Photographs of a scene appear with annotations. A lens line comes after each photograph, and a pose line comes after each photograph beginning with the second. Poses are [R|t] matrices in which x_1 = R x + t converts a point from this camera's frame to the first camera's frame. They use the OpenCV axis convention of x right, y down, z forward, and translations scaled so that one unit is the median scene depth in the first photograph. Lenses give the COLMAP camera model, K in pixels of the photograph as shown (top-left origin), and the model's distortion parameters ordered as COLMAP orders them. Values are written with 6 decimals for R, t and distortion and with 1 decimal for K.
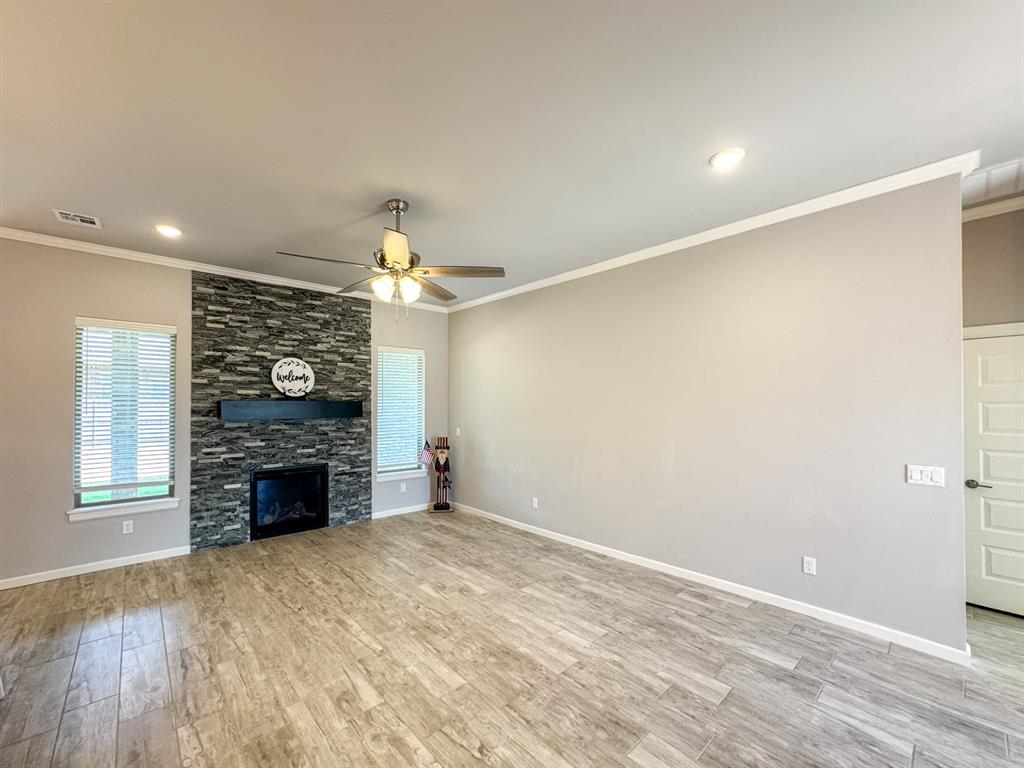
lens RADIAL K [[415.5, 0, 536.4], [0, 415.5, 399.9], [0, 0, 1]] dist [-0.033099, 0.000411]
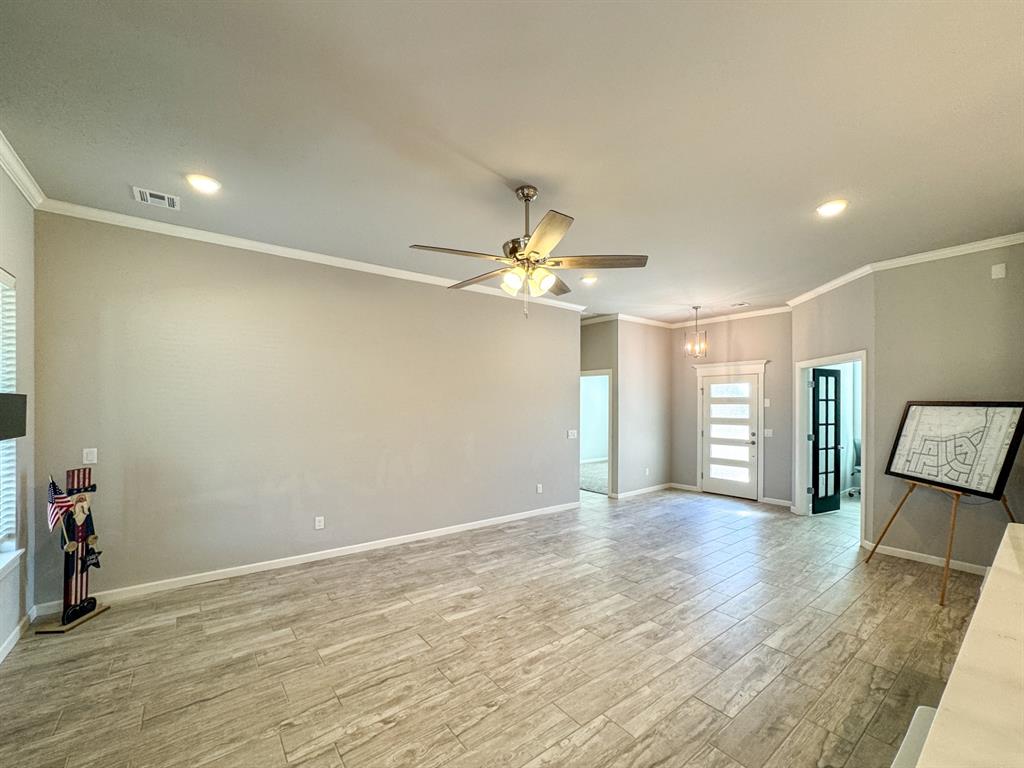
lens RADIAL K [[406.8, 0, 490.3], [0, 406.8, 402.2], [0, 0, 1]] dist [-0.015427, 0.000317]
pose [[0.174669, 0.006762, 0.984604, -0.792966], [-0.016569, 0.999855, -0.003927, 0.005289], [-0.984488, -0.015628, 0.174756, 0.565866]]
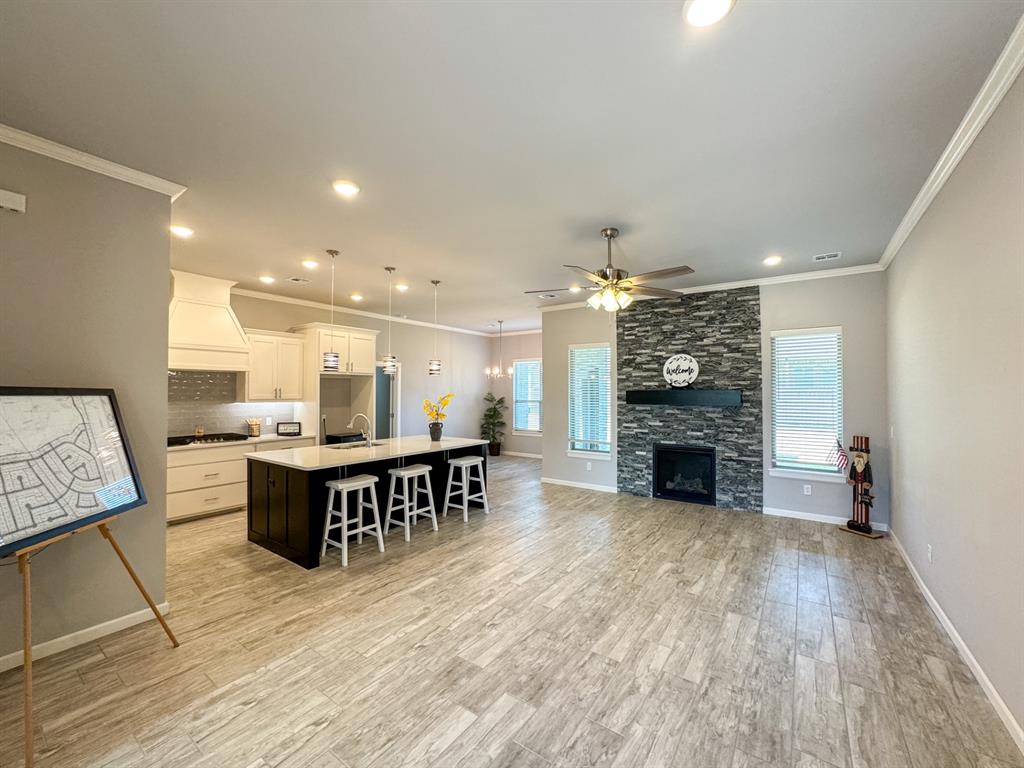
lens RADIAL K [[423.7, 0, 516.3], [0, 423.7, 385.5], [0, 0, 1]] dist [-0.013875, 0.000319]
pose [[0.199287, -0.012144, -0.979866, 0.528860], [0.010853, 0.999889, -0.010185, -0.004260], [0.979881, -0.008605, 0.199397, 0.289478]]
